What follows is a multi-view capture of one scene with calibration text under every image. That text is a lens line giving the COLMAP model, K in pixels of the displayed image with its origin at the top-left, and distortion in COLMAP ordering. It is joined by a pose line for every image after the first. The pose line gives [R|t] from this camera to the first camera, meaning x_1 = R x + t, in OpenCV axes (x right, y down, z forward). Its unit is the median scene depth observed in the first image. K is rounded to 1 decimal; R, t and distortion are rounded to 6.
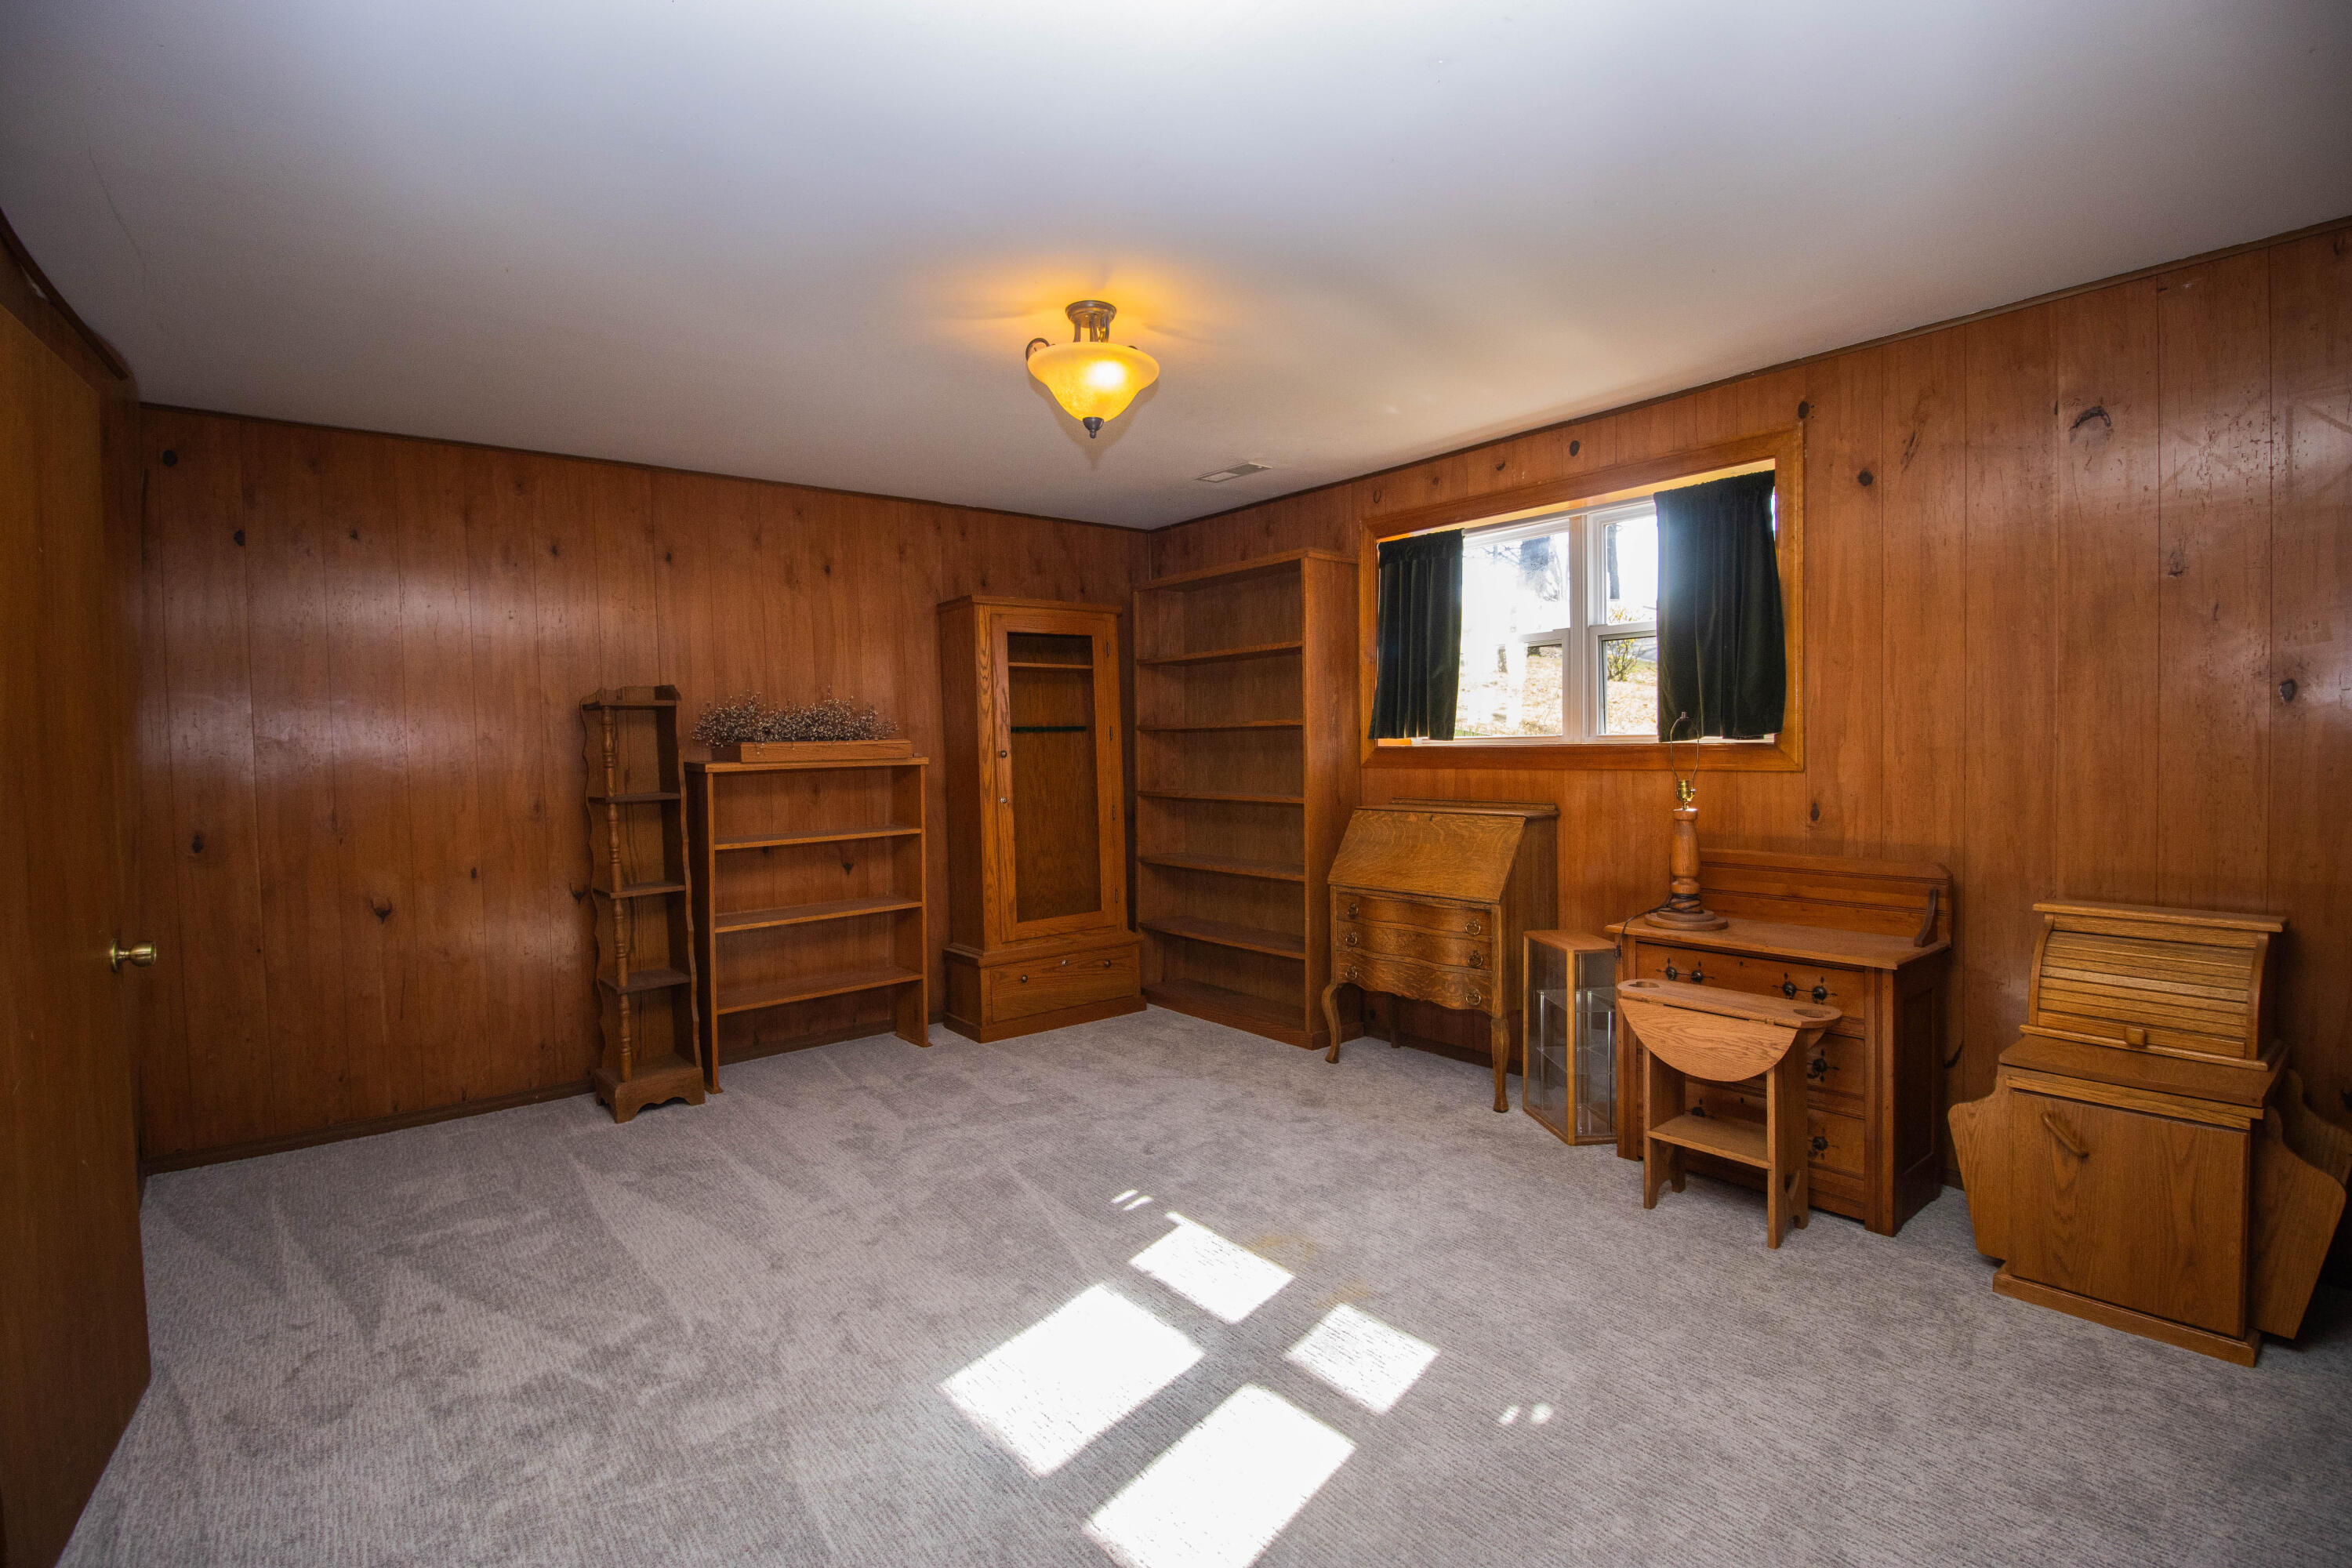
lens RADIAL K [[1080.3, 0, 1181.5], [0, 1080.3, 783.0], [0, 0, 1]] dist [-0.001352, -0.010076]
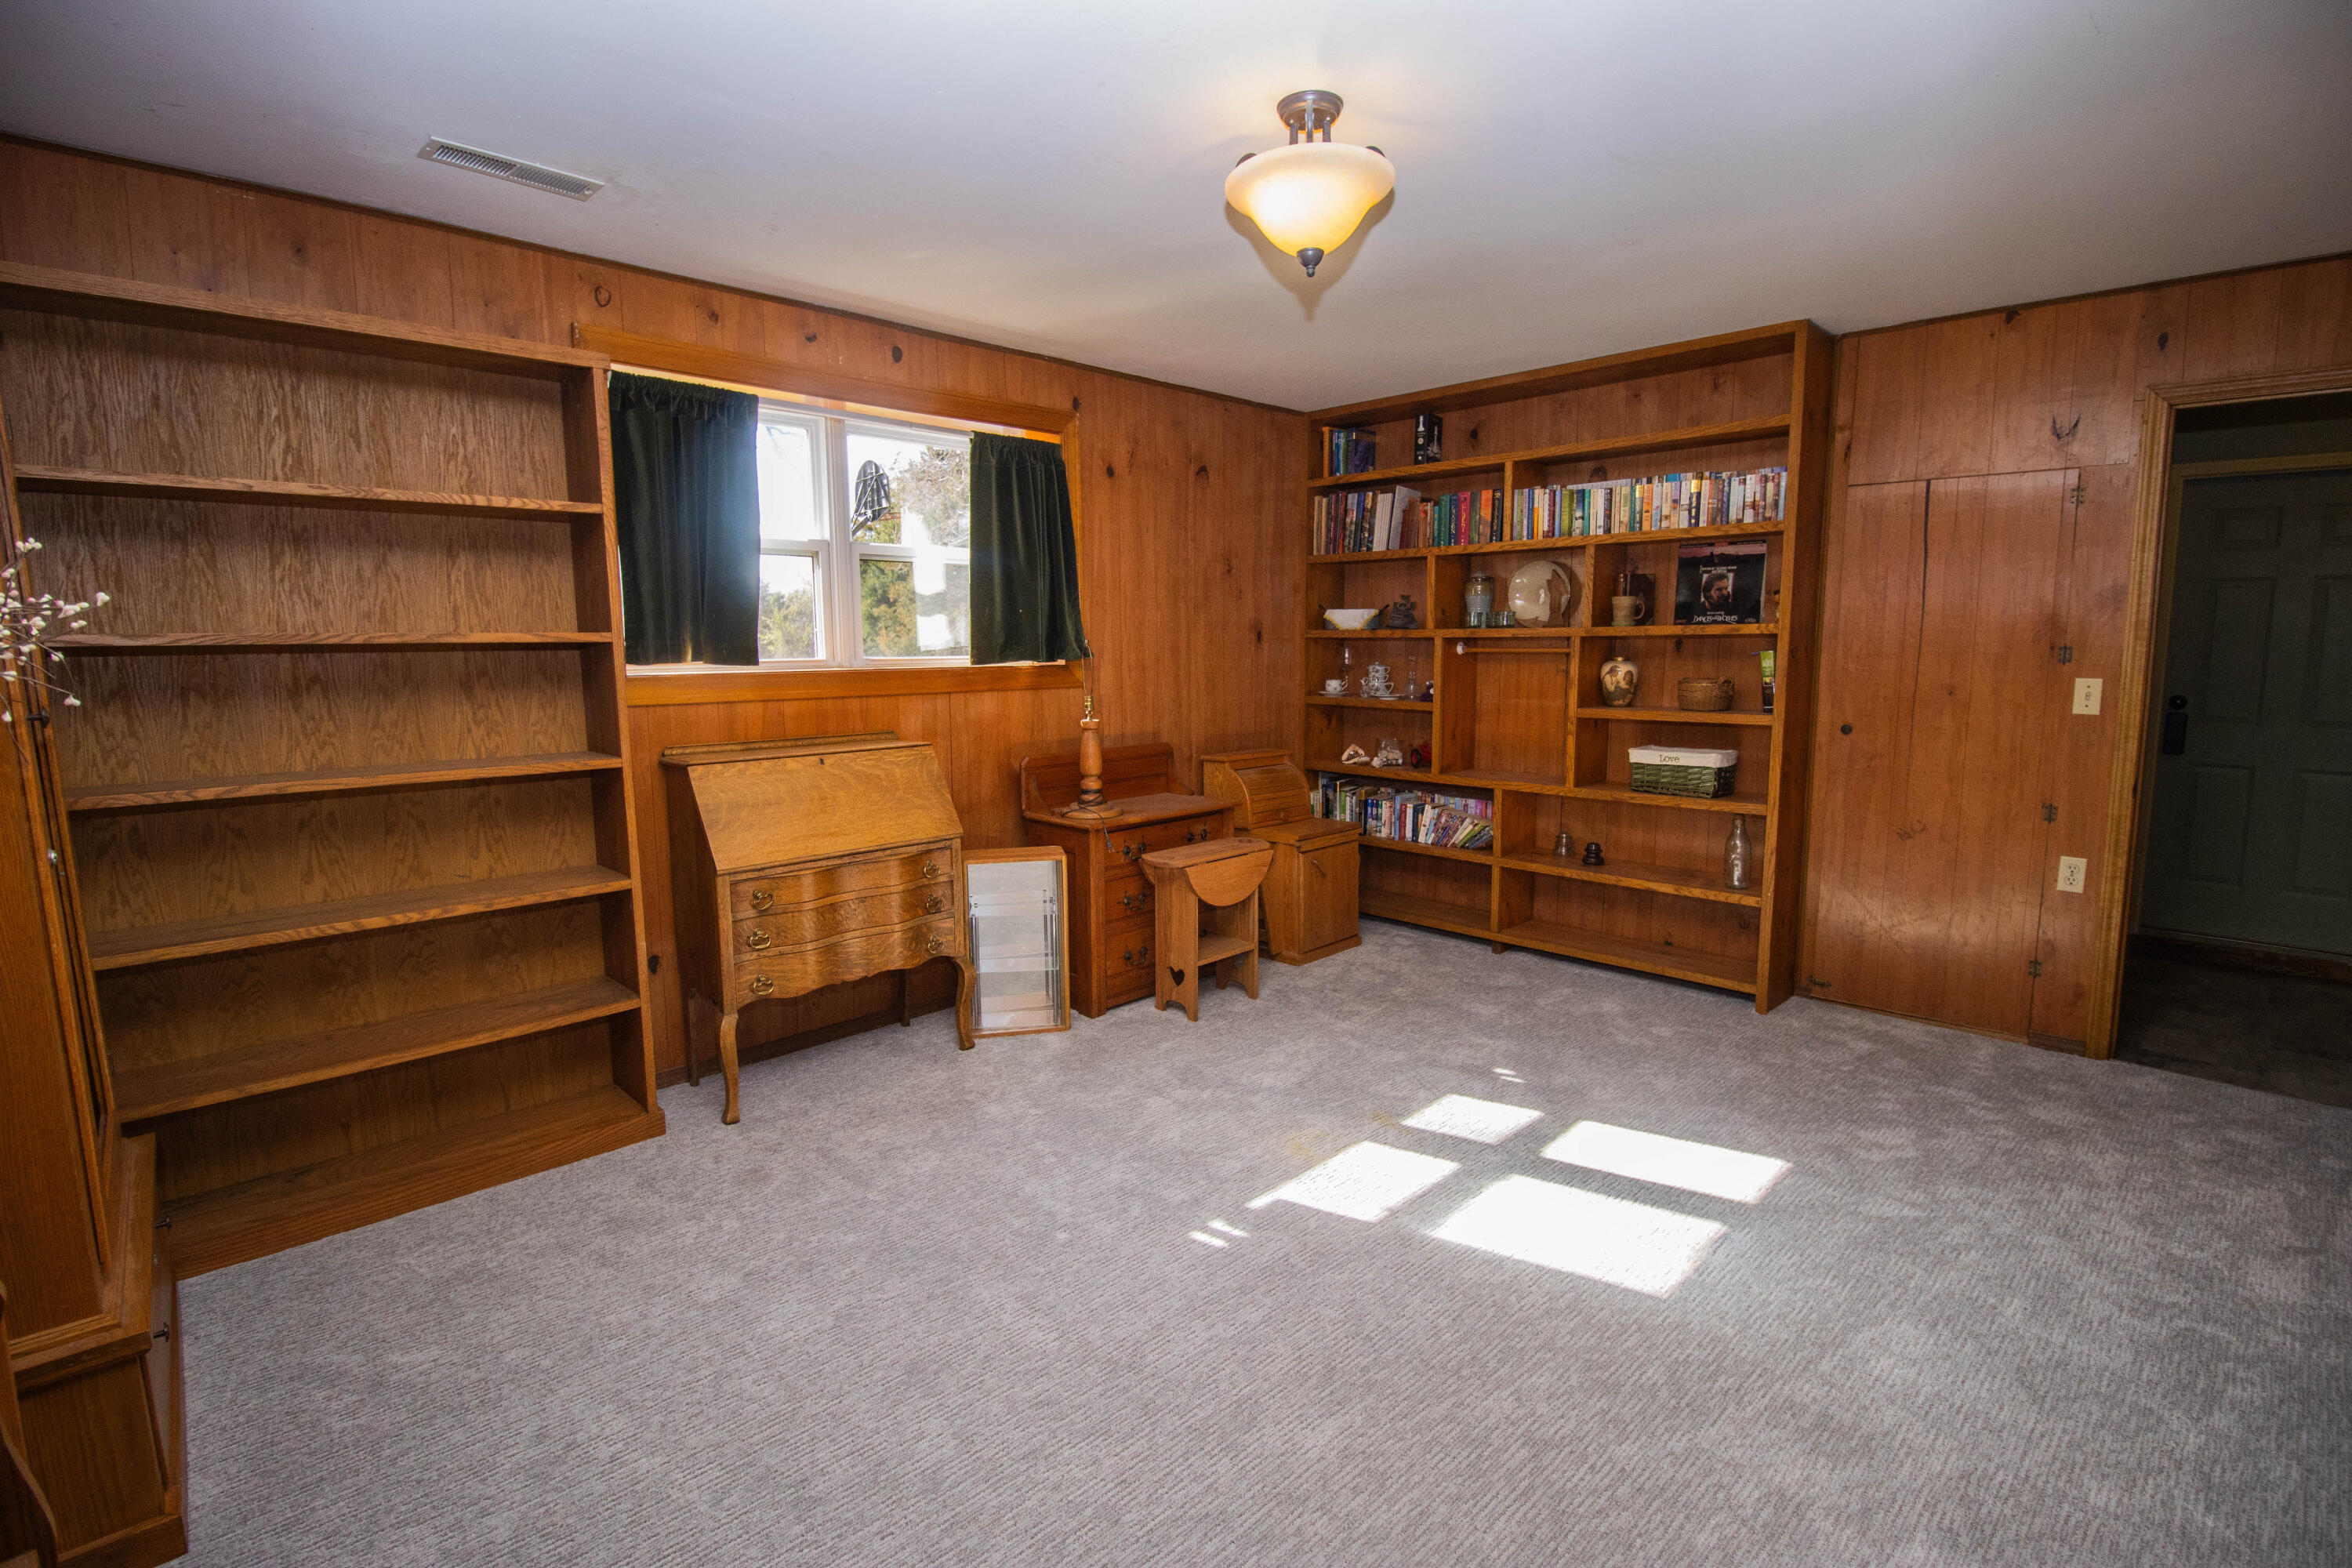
lens RADIAL K [[1080.3, 0, 1181.5], [0, 1080.3, 783.0], [0, 0, 1]] dist [-0.001352, -0.010076]
pose [[-0.092653, -0.109751, 0.989631, -0.793278], [0.048054, 0.992256, 0.114541, -0.041476], [-0.994538, 0.058169, -0.086662, 1.060570]]
